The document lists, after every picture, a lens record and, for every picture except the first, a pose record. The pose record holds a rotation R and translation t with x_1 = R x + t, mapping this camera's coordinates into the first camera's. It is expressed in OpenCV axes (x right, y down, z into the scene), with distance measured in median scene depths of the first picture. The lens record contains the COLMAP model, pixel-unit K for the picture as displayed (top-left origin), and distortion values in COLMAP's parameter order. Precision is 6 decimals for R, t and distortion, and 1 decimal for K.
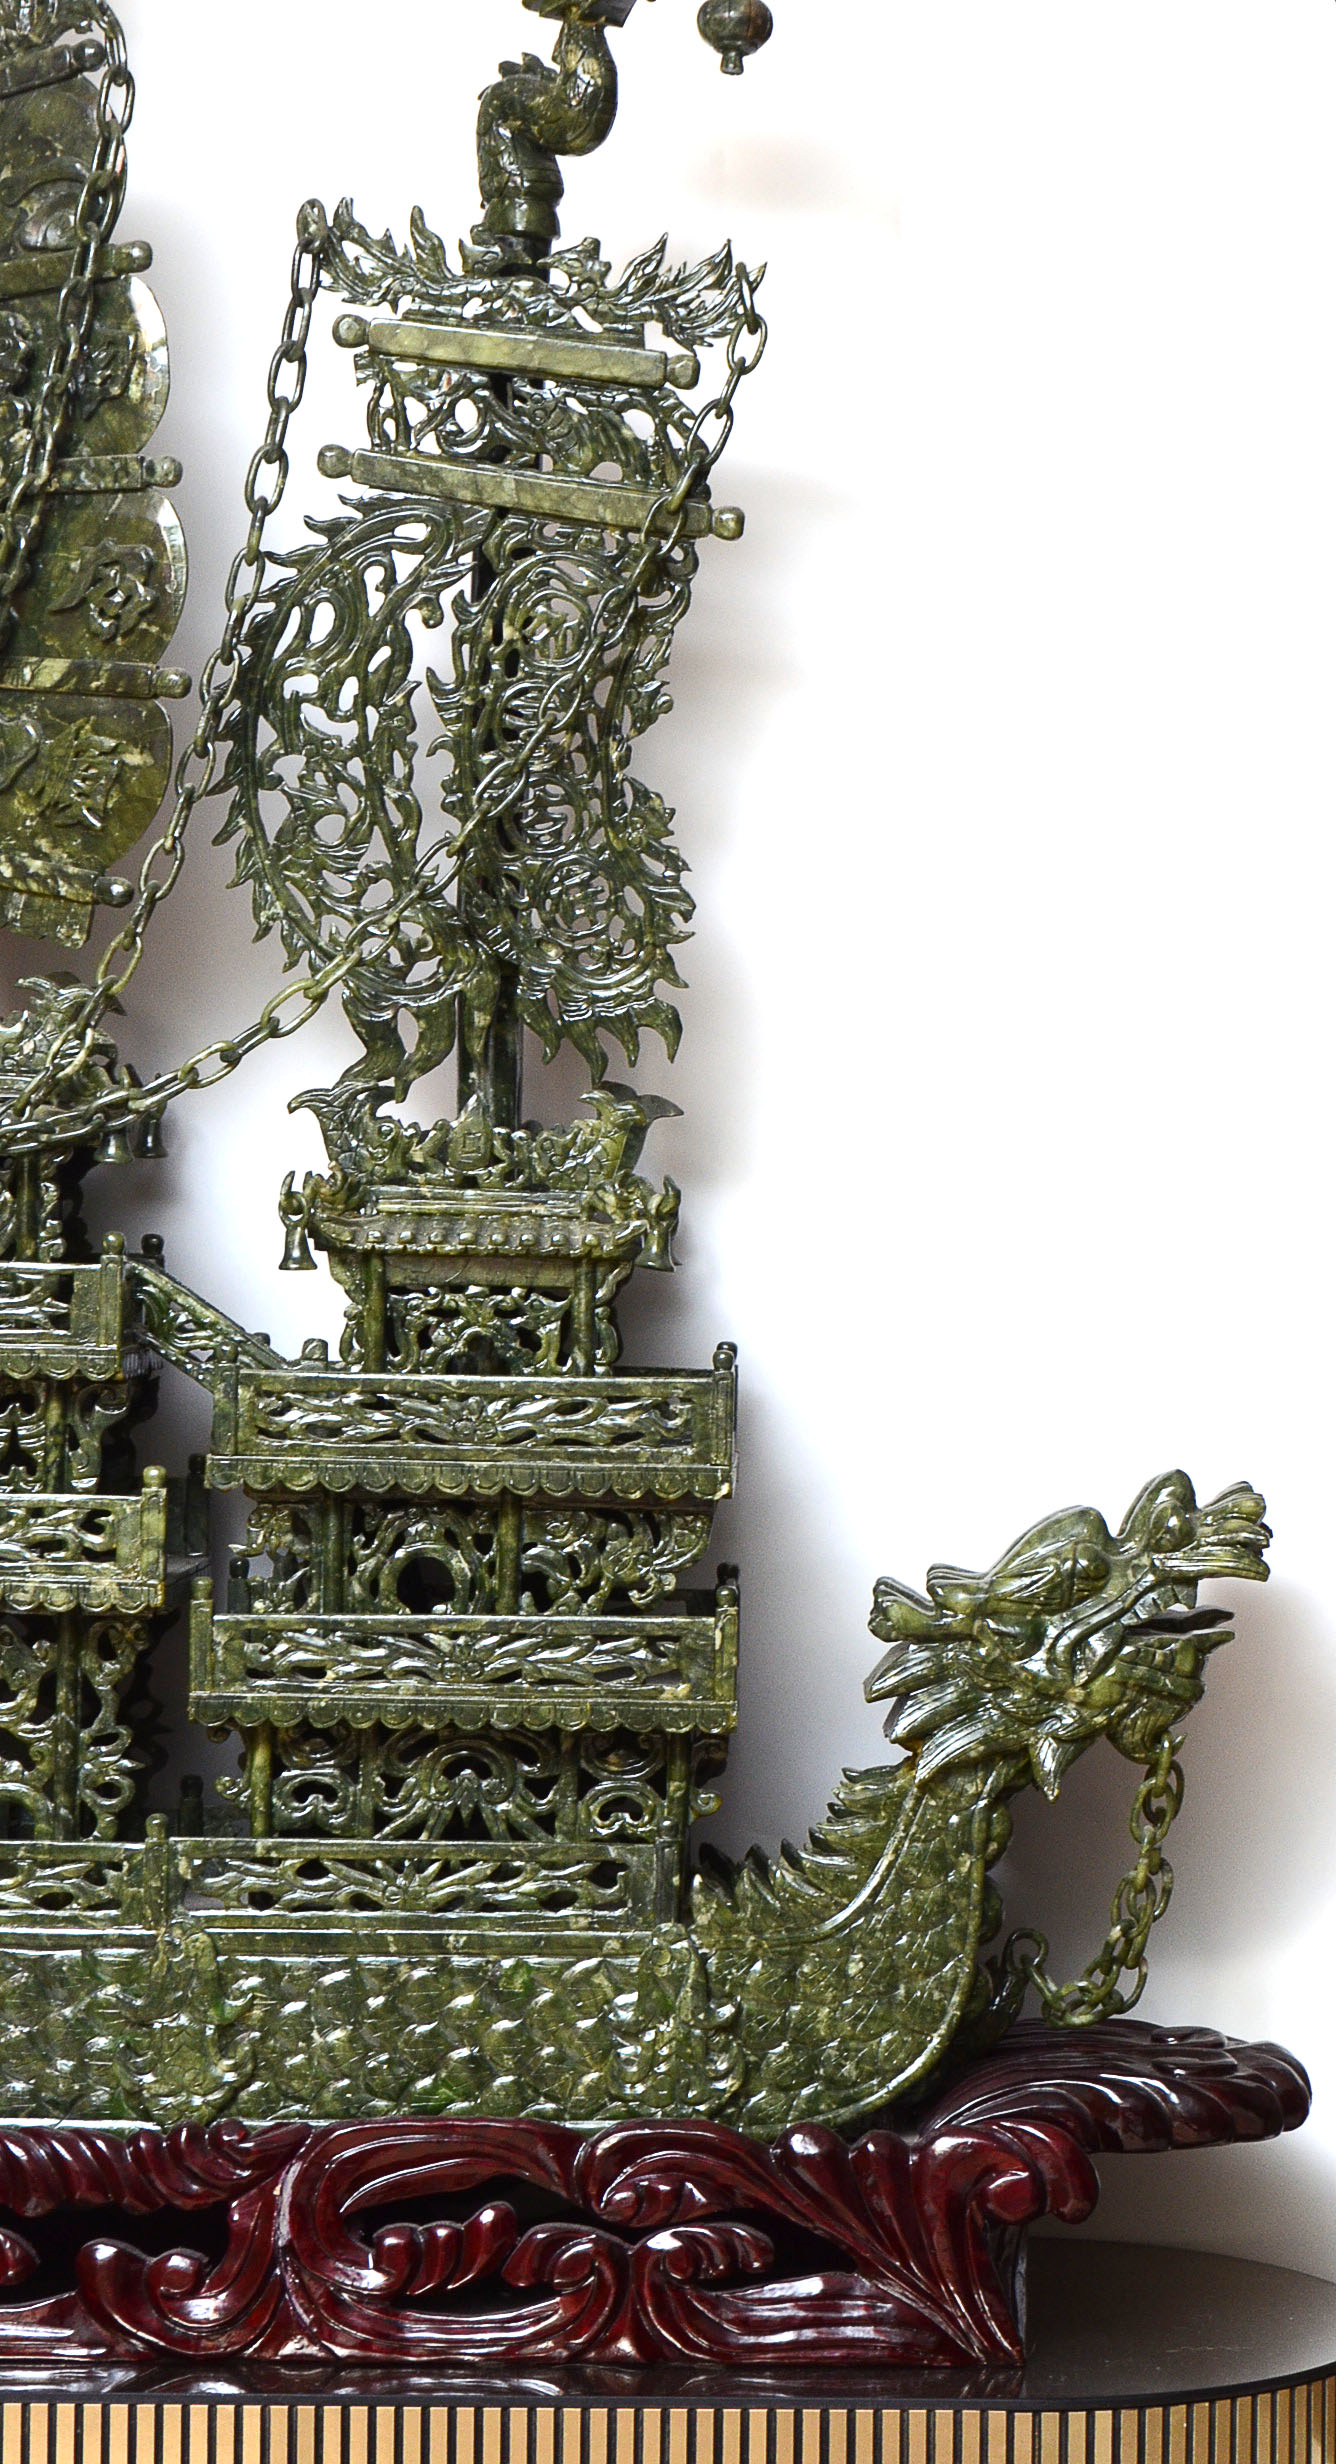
lens RADIAL K [[5520.1, 0, 668.0], [0, 5520.1, 1232.0], [0, 0, 1]] dist [0.037274, -0.141858]
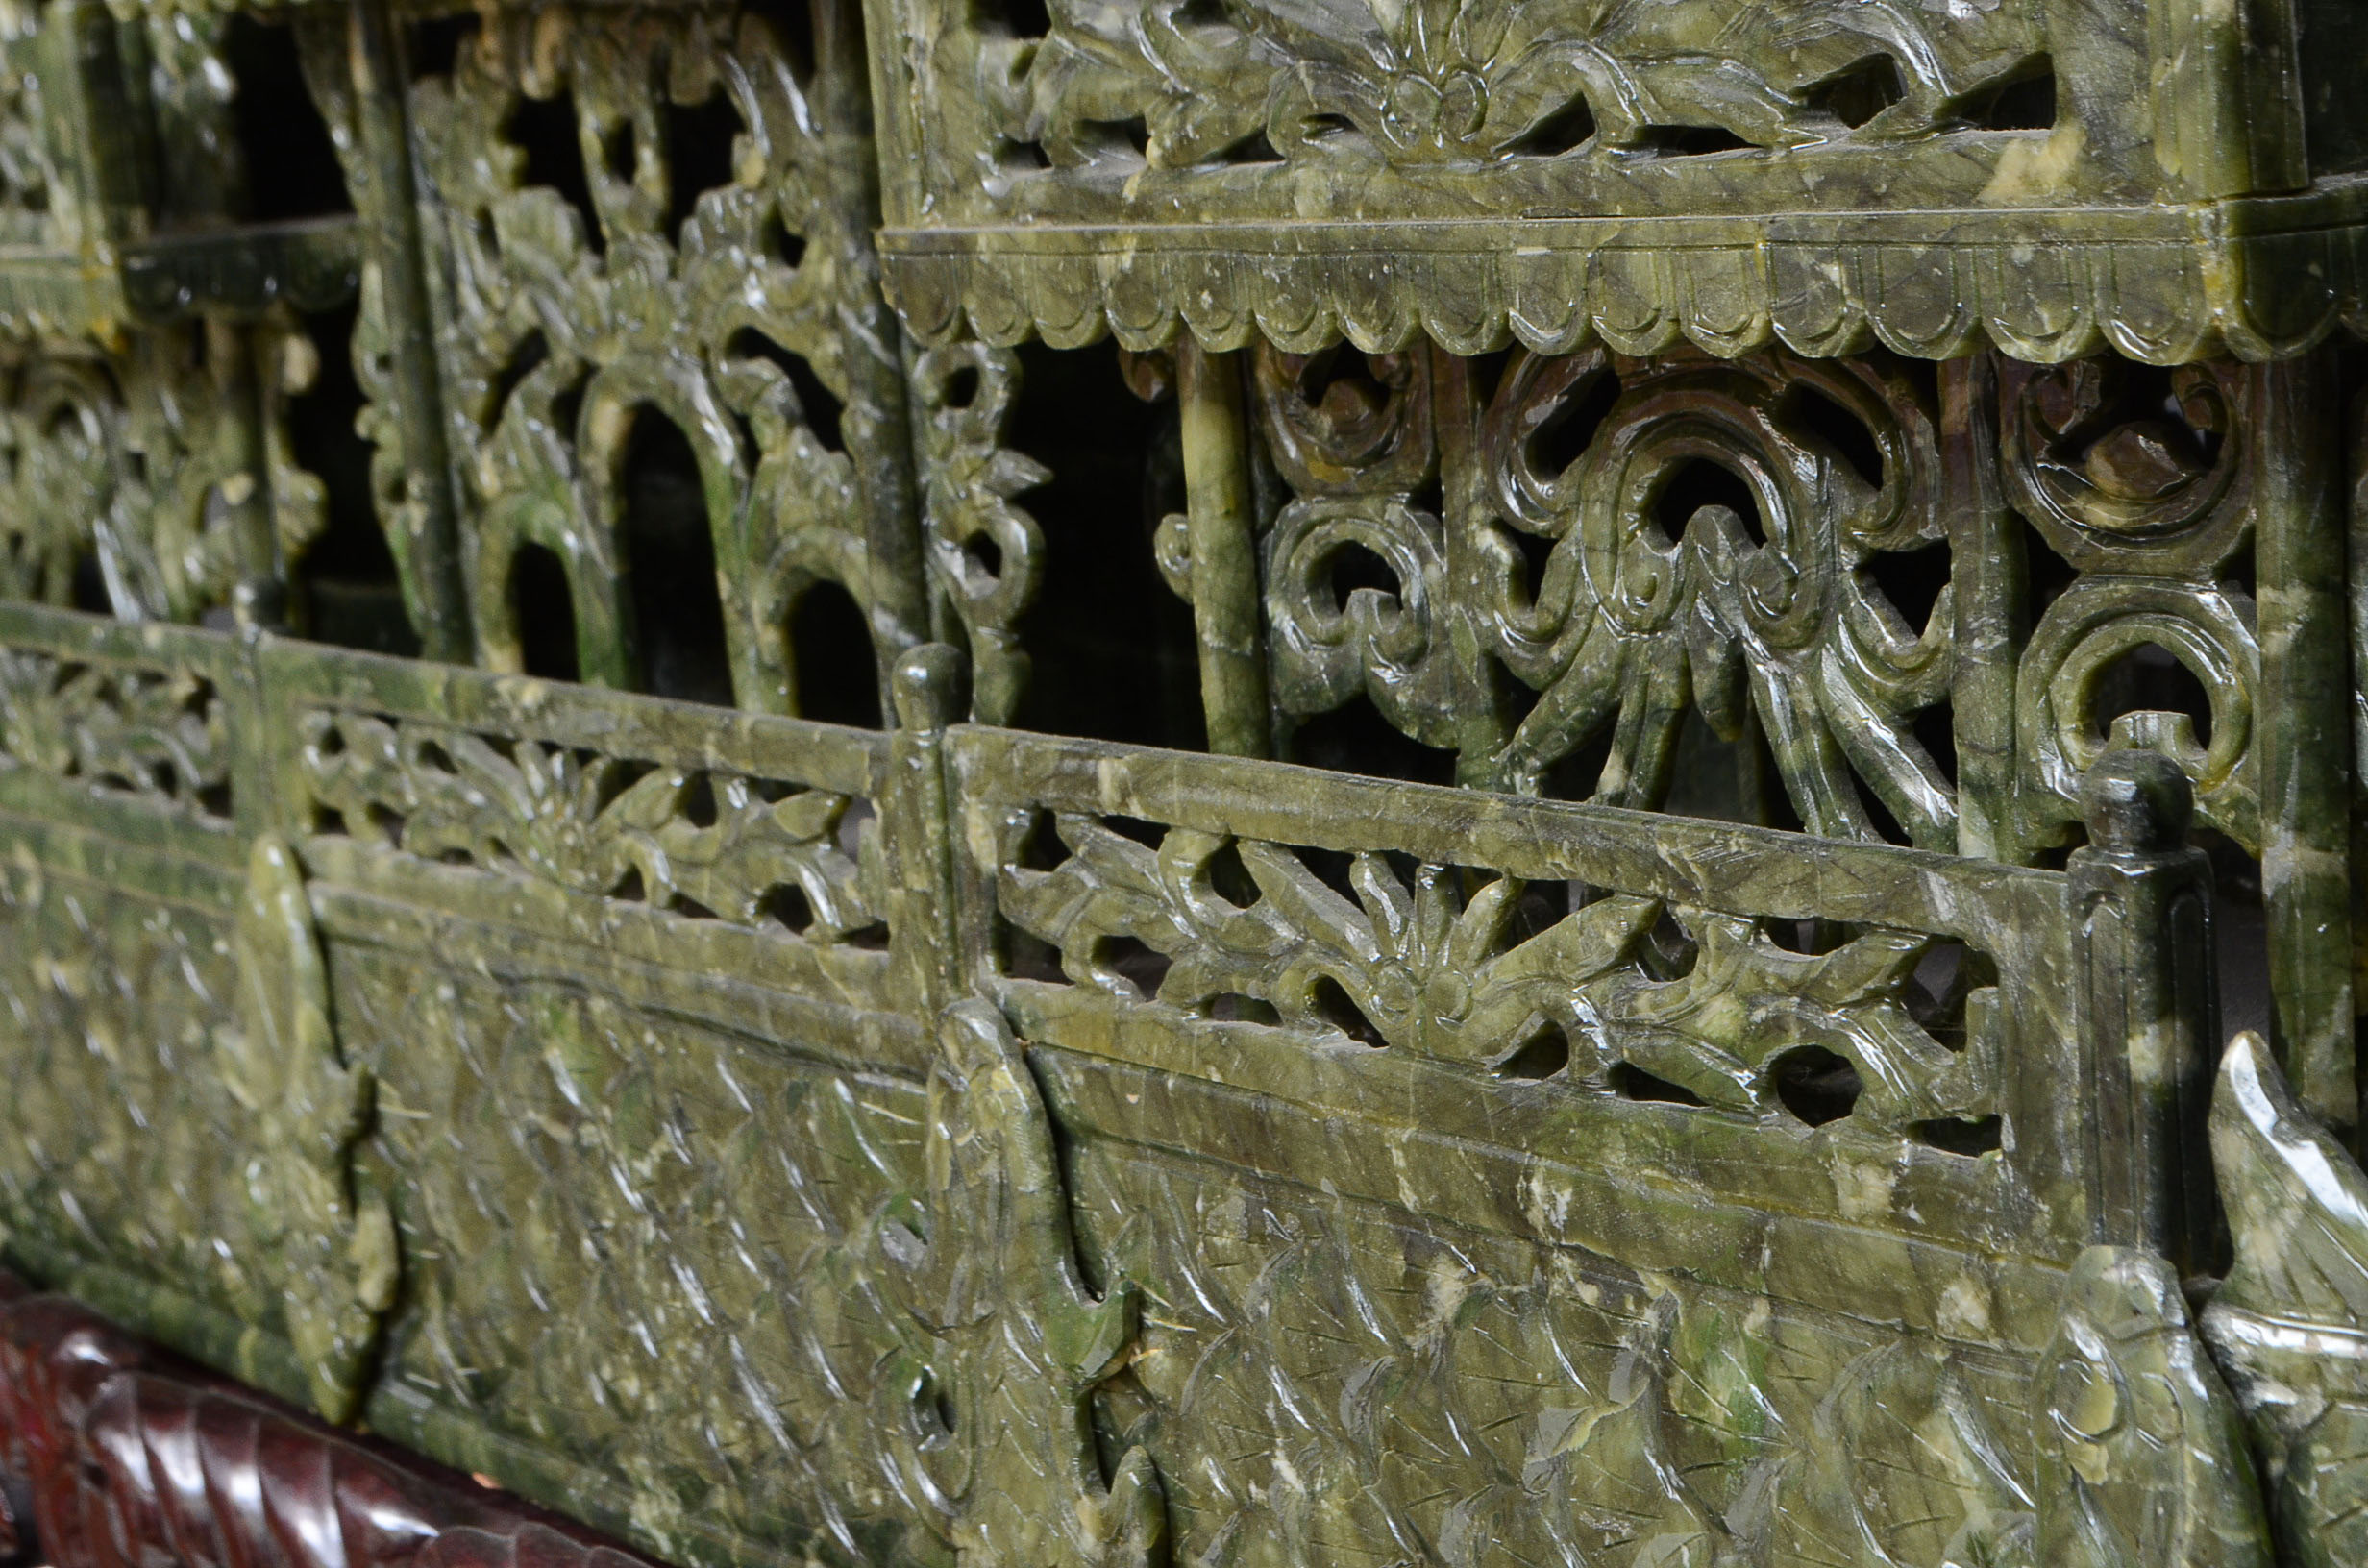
lens RADIAL K [[5227.6, 0, 1184.0], [0, 5227.6, 784.0], [0, 0, 1]] dist [-0.014468, 0.076674]
pose [[0.534059, 0.062576, -0.843128, 0.150112], [0.098029, 0.985948, 0.135270, 0.076348], [0.839745, -0.154893, 0.520420, 0.865859]]
